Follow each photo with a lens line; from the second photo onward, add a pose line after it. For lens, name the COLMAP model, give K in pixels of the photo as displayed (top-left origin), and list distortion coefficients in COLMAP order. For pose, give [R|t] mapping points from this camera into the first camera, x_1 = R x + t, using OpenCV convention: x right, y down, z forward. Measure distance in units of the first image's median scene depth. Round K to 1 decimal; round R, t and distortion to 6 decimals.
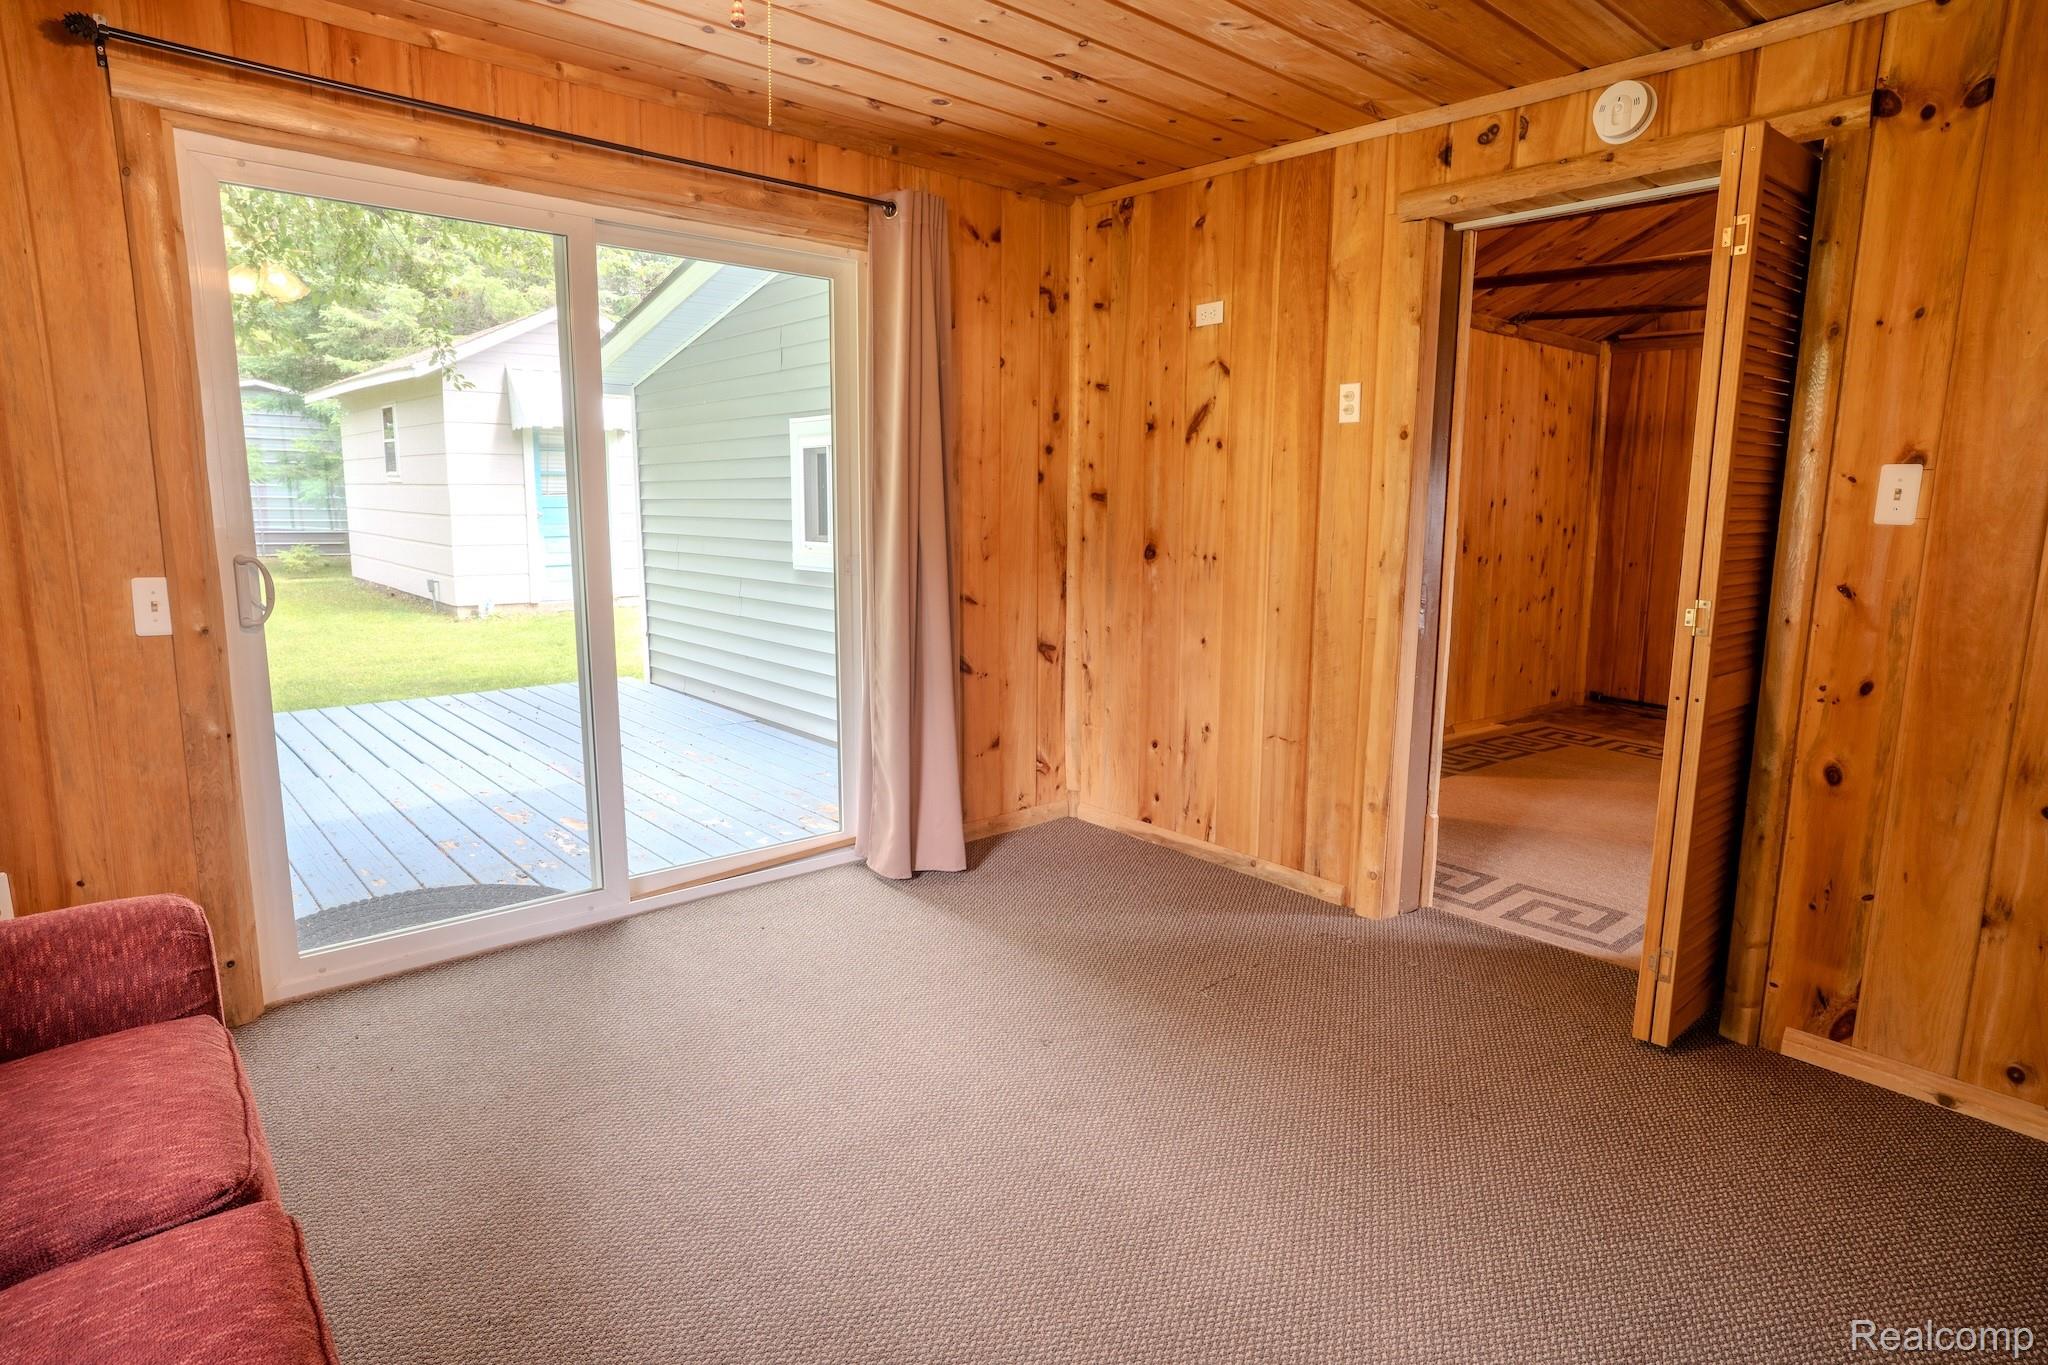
lens RADIAL K [[1114.6, 0, 1038.5], [0, 1114.6, 687.0], [0, 0, 1]] dist [-0.050753, 0.034824]
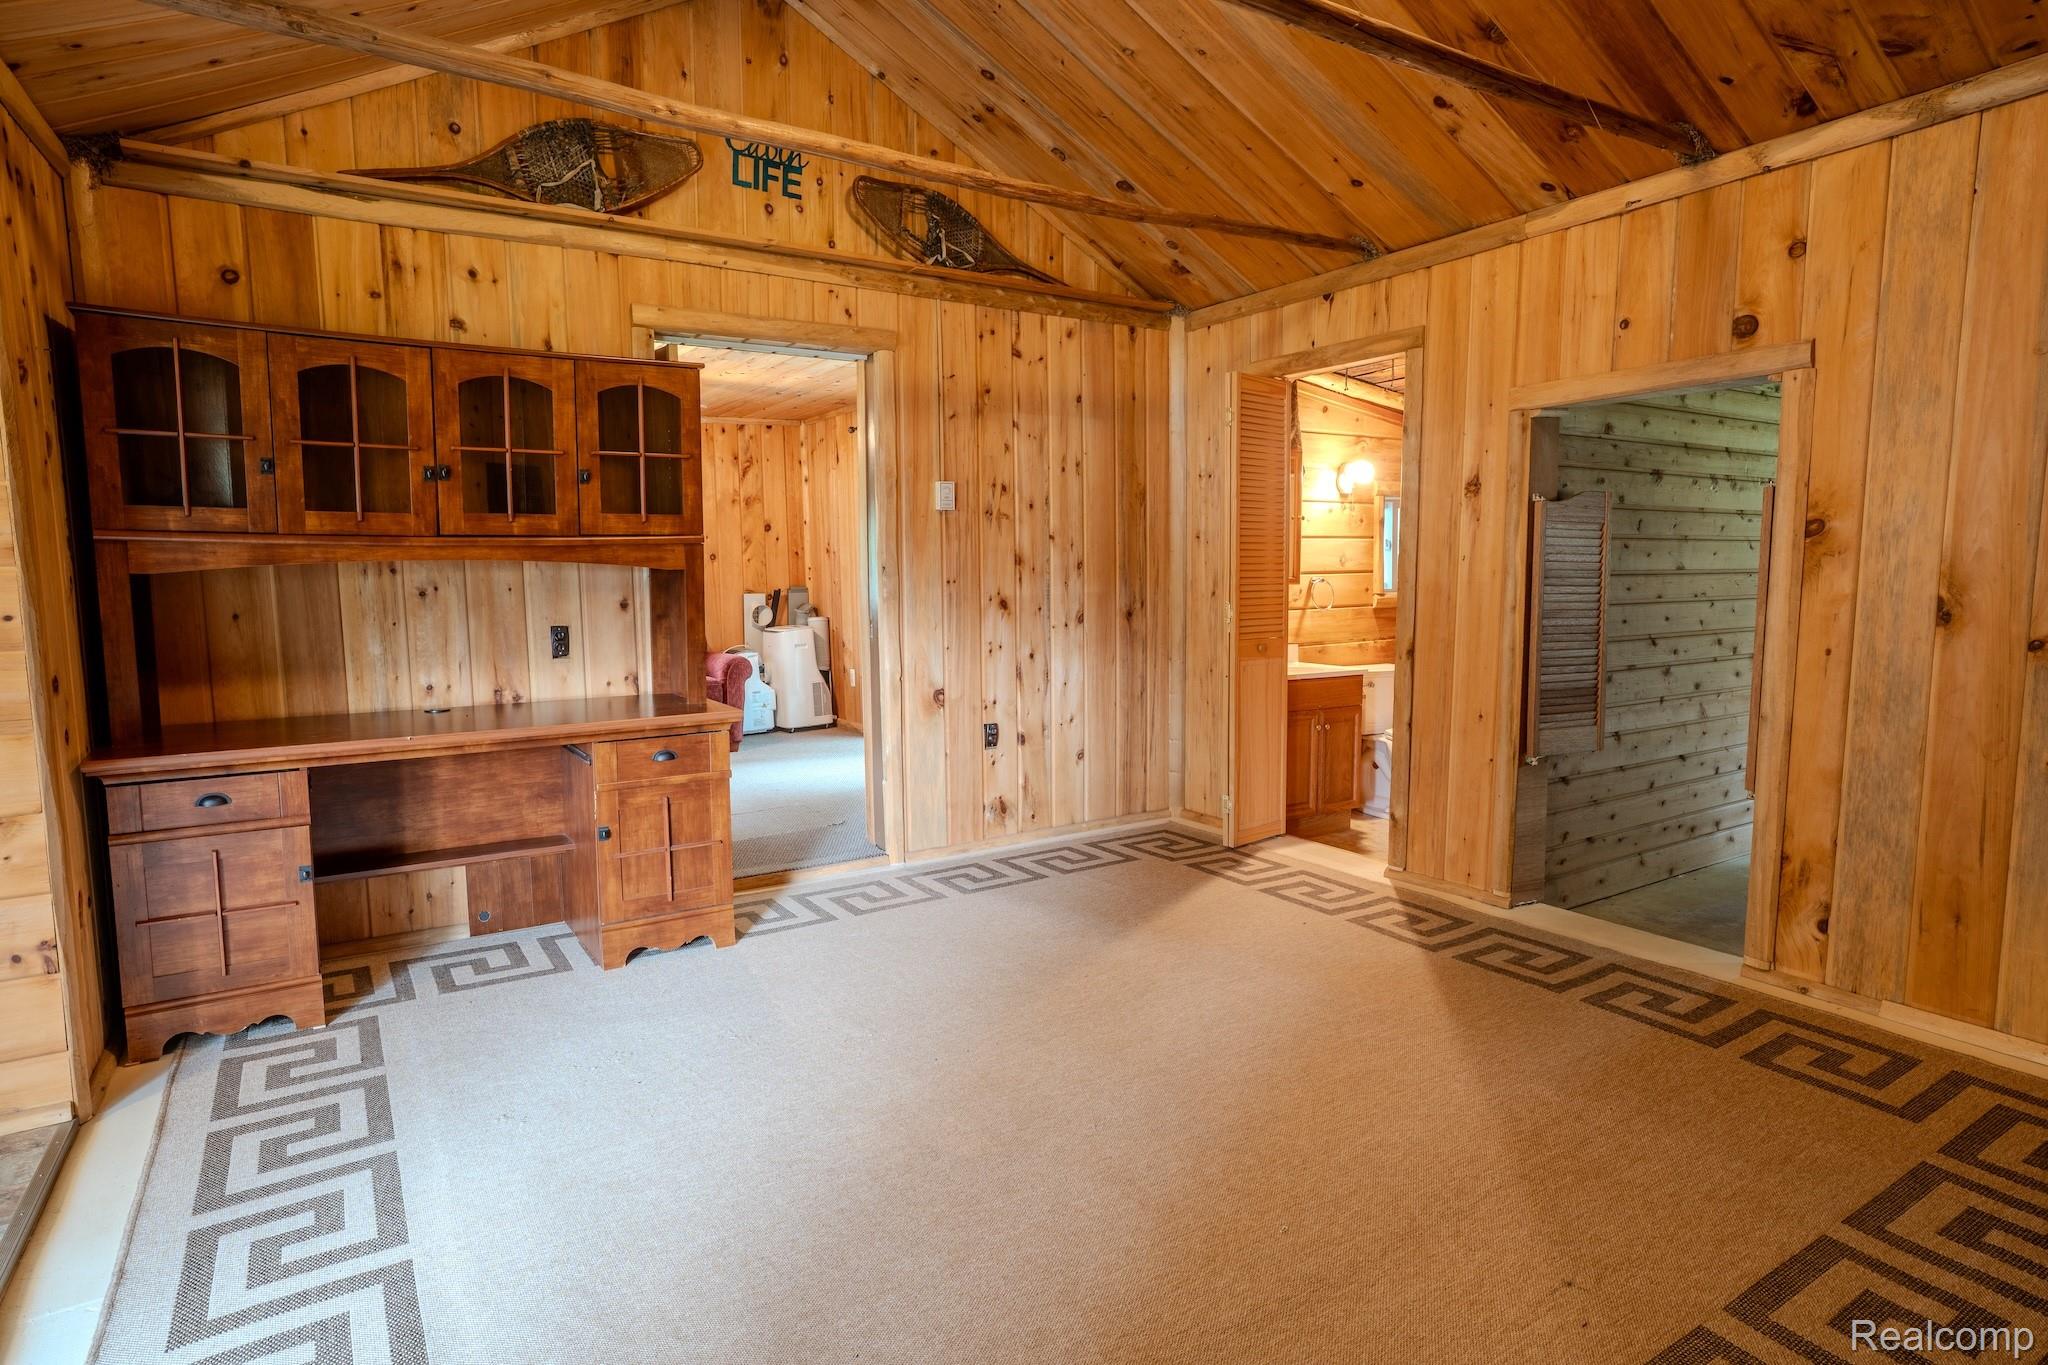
lens RADIAL K [[1114.6, 0, 1027.0], [0, 1114.6, 678.5], [0, 0, 1]] dist [-0.050753, 0.034824]
pose [[-0.144656, 0.088529, -0.985514, 0.801896], [-0.146710, 0.983062, 0.109843, -0.087048], [0.978545, 0.160475, -0.129217, 0.646131]]
